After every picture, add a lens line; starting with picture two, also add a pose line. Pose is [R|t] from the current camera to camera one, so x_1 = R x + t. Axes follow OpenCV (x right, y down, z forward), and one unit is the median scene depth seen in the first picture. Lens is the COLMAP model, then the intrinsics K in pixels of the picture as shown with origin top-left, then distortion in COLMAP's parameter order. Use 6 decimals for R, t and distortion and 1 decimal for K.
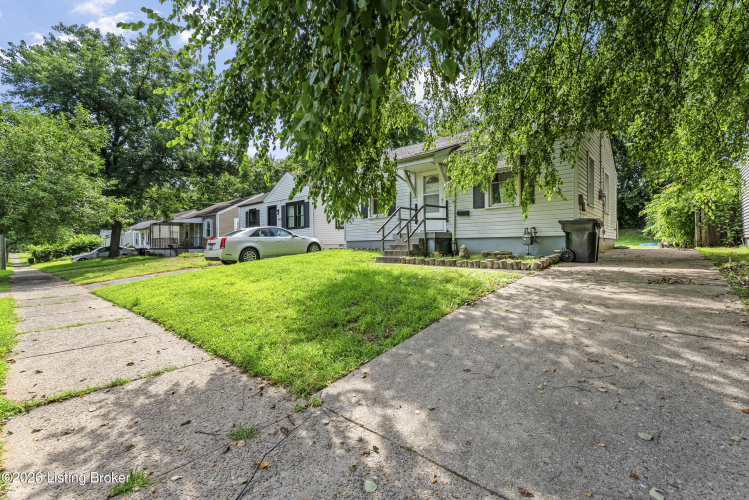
lens RADIAL K [[347.5, 0, 374.5], [0, 347.5, 250.0], [0, 0, 1]] dist [0.000625, 0.000138]
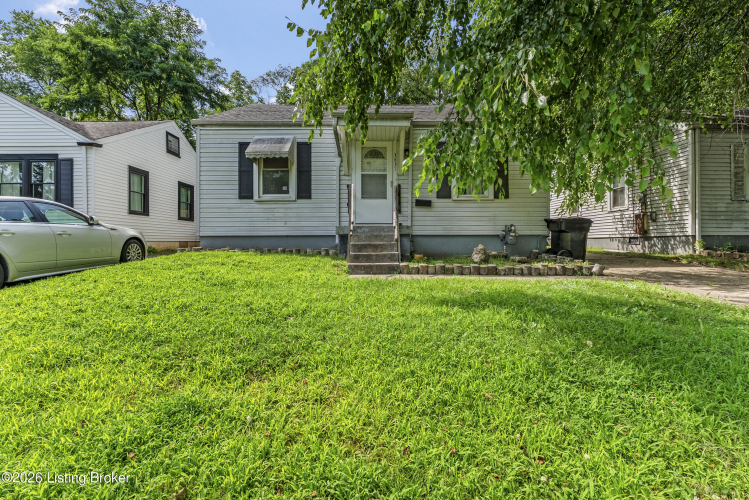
lens RADIAL K [[347.5, 0, 374.5], [0, 347.5, 250.0], [0, 0, 1]] dist [0.000625, 0.000138]
pose [[0.736644, -0.006640, 0.676248, -0.338567], [0.001780, 0.999967, 0.007880, -0.008885], [-0.676279, -0.004601, 0.736631, 0.502400]]
